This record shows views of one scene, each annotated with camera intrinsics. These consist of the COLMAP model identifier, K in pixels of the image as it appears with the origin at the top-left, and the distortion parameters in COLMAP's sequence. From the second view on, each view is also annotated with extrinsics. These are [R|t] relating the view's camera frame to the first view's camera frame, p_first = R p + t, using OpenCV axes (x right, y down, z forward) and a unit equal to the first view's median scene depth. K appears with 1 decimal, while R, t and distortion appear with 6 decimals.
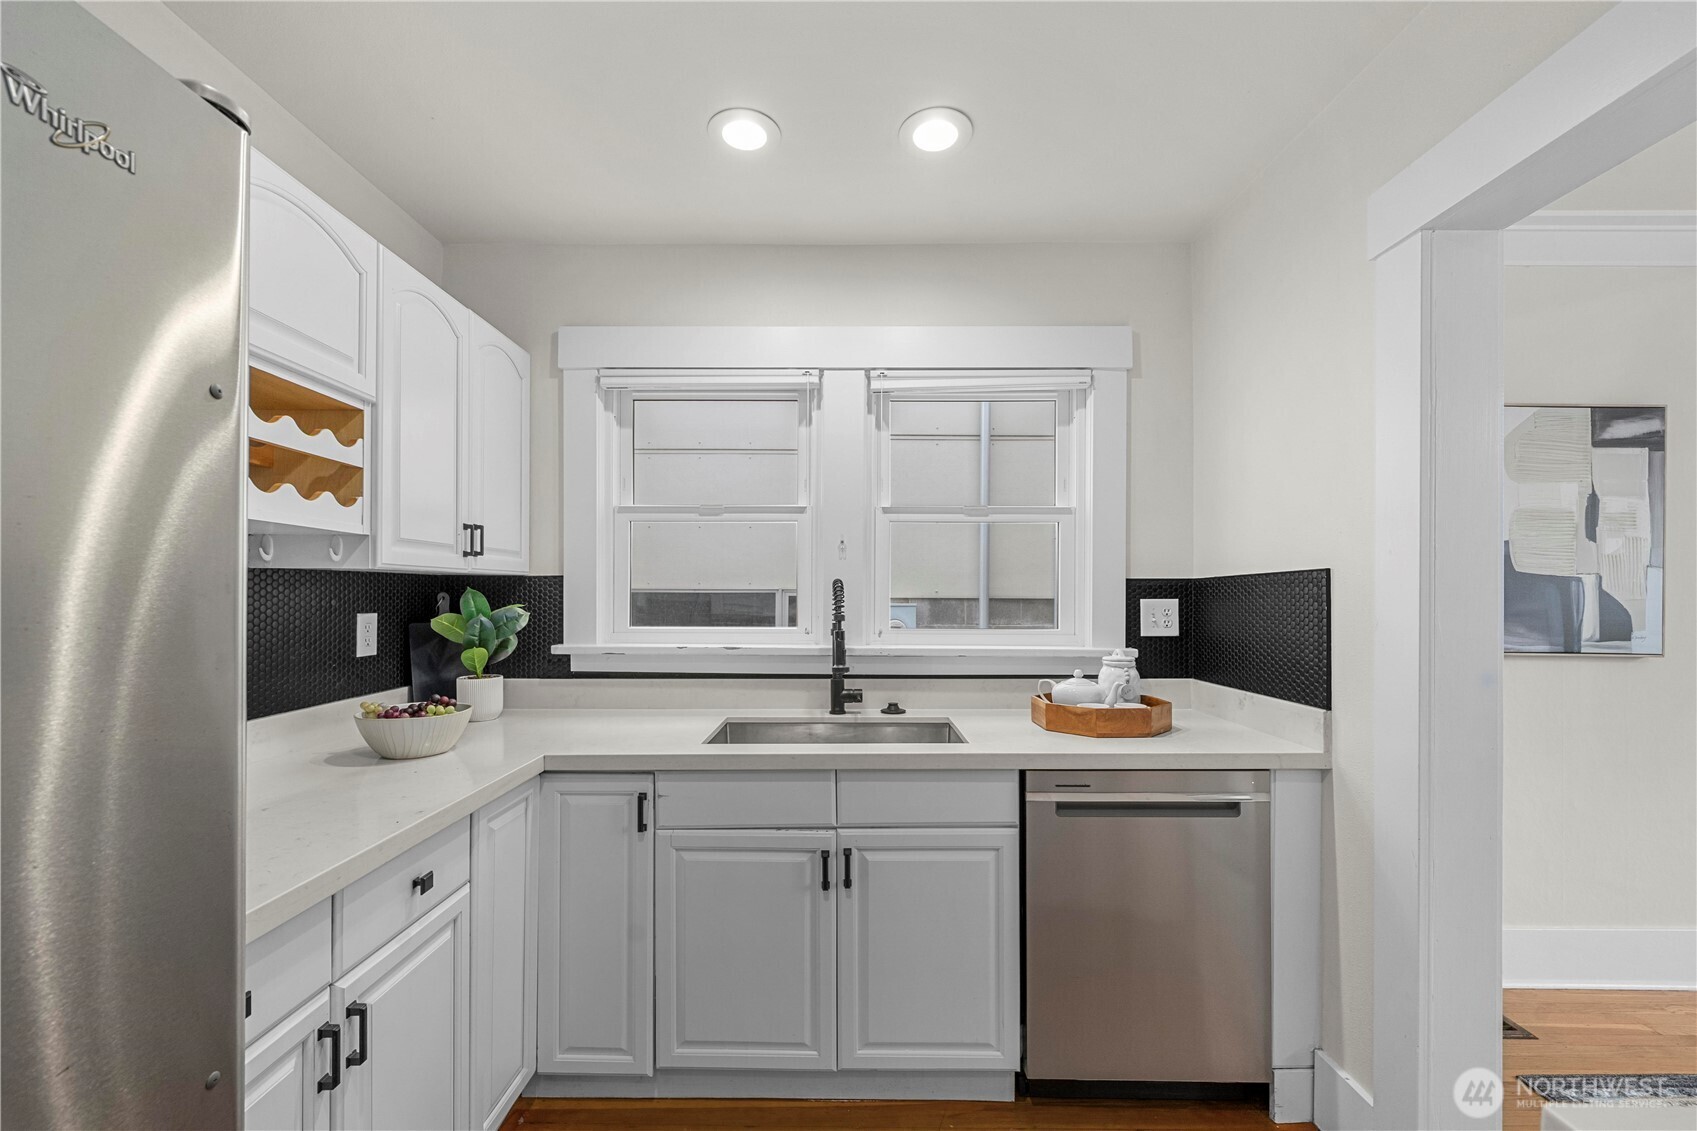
lens RADIAL K [[686.3, 0, 838.2], [0, 686.3, 597.3], [0, 0, 1]] dist [-0.000918, -0.000194]
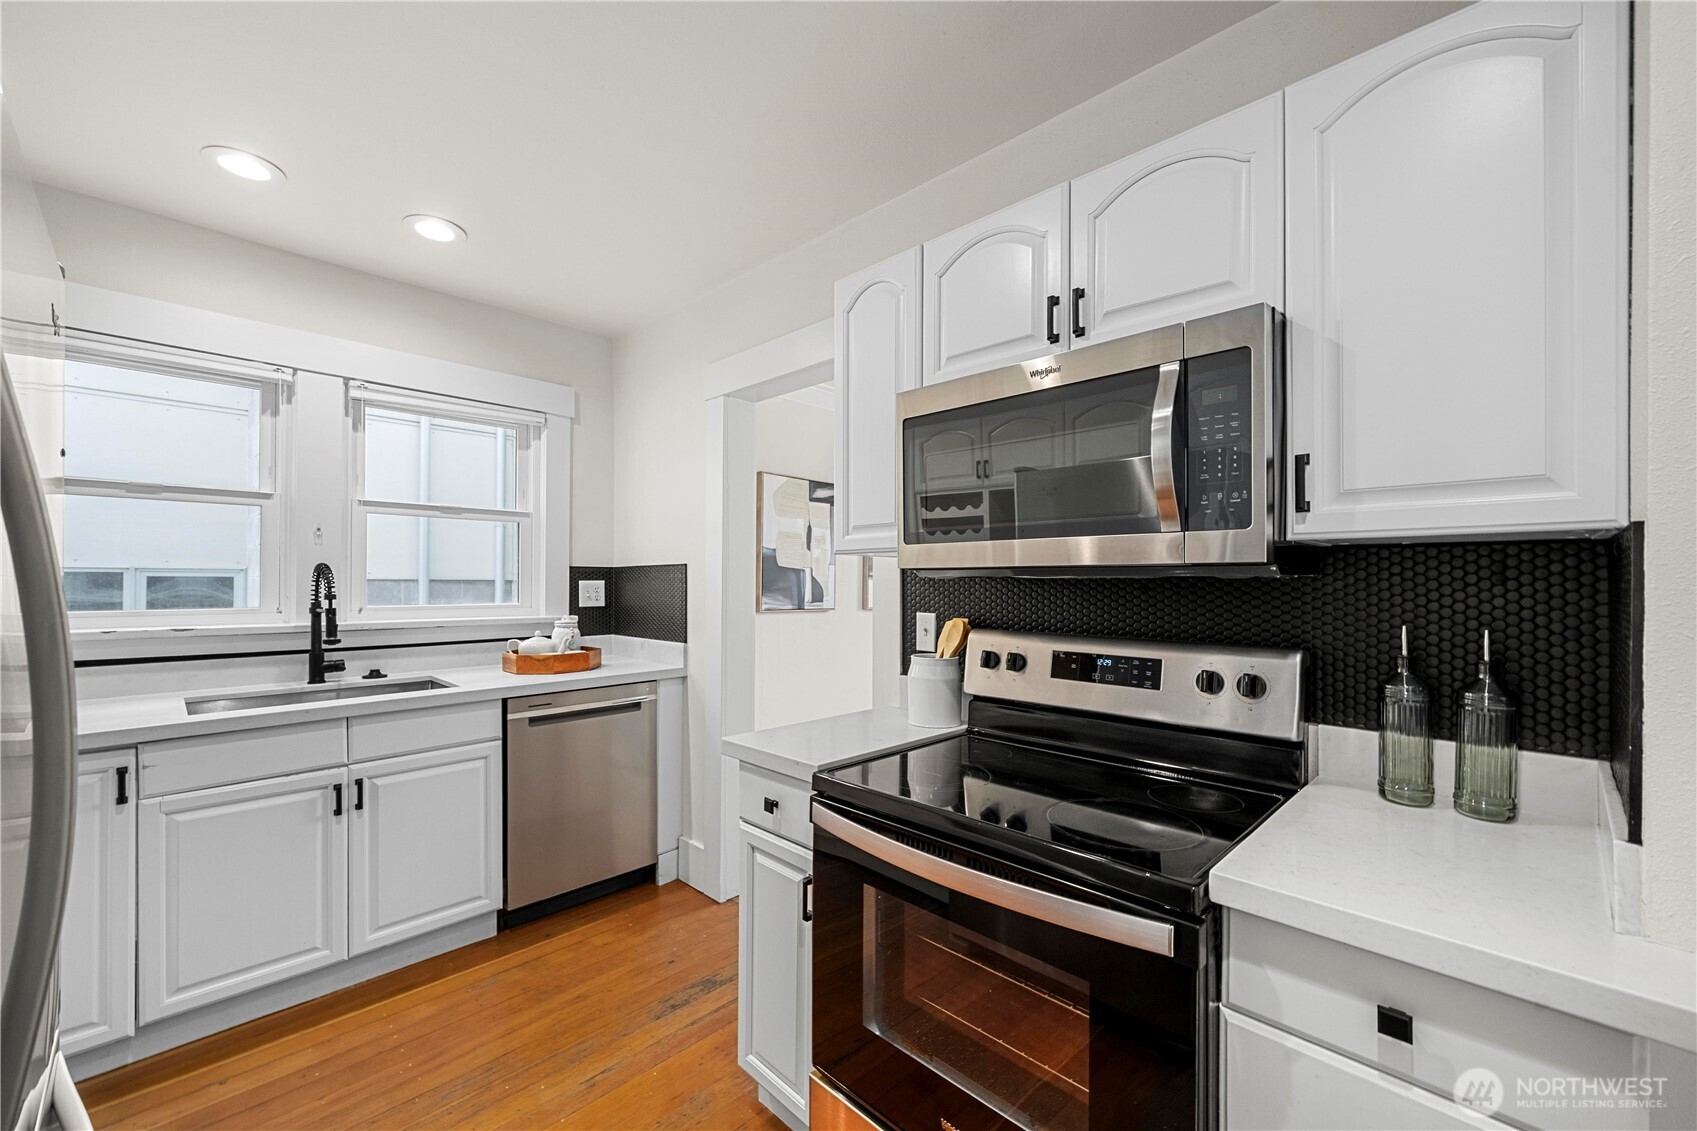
lens RADIAL K [[686.3, 0, 843.1], [0, 686.3, 577.9], [0, 0, 1]] dist [-0.000918, -0.000194]
pose [[0.691854, 0.002385, 0.722033, -0.254536], [-0.001858, 0.999997, -0.001523, -0.002239], [-0.722035, -0.000288, 0.691857, -0.463712]]
